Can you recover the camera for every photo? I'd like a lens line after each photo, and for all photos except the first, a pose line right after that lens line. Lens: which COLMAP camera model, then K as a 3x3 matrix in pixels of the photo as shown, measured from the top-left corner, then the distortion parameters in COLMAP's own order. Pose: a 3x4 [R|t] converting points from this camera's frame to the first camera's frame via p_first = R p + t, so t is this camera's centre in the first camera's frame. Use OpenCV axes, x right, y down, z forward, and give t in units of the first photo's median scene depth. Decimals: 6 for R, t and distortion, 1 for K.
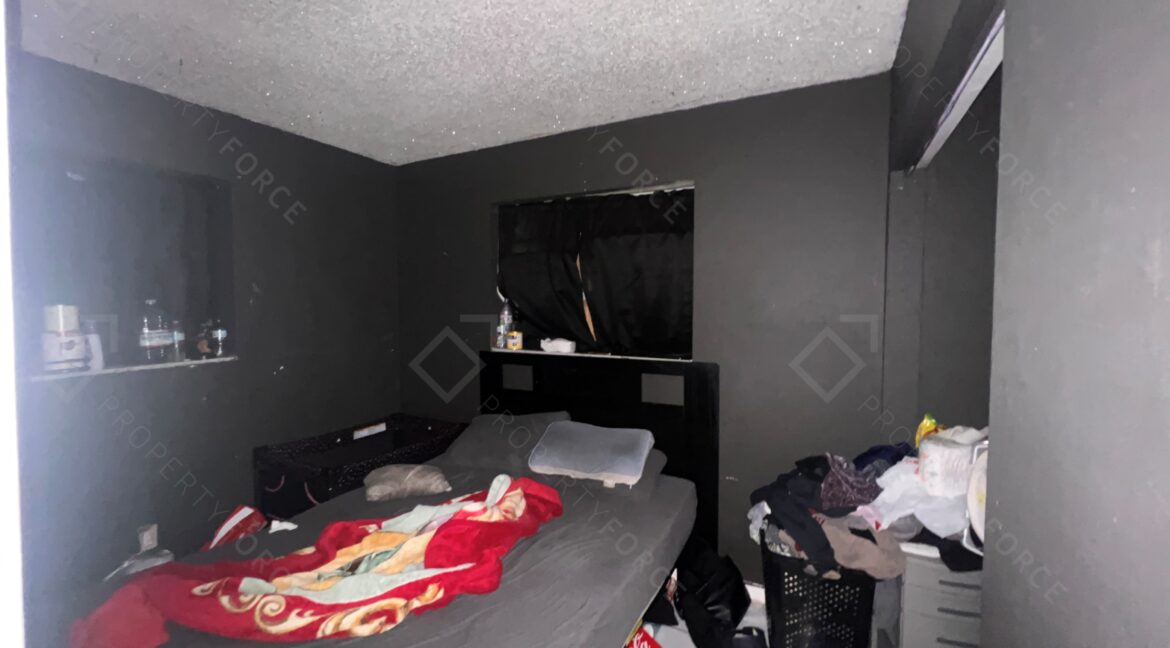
lens RADIAL K [[468.7, 0, 582.5], [0, 468.7, 322.3], [0, 0, 1]] dist [-0.004508, 0.000089]
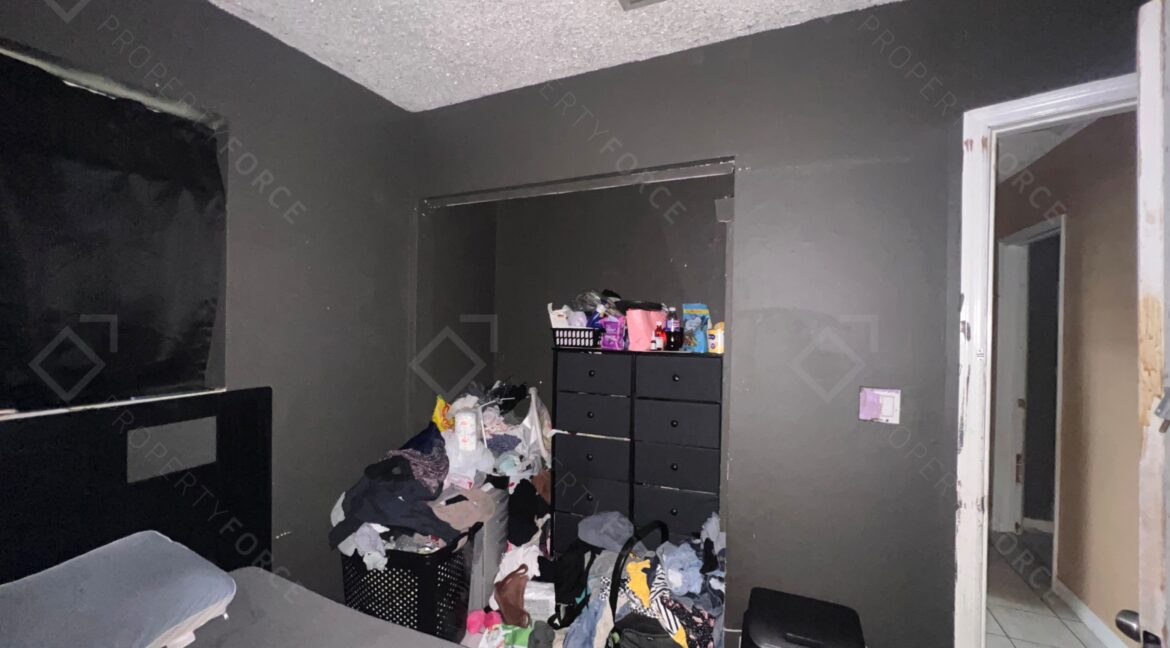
lens RADIAL K [[468.7, 0, 582.5], [0, 468.7, 322.3], [0, 0, 1]] dist [-0.004508, 0.000089]
pose [[-0.066520, -0.008905, 0.997745, -0.471845], [0.025124, 0.999628, 0.010597, -0.007341], [-0.997469, 0.025772, -0.066272, 0.558647]]
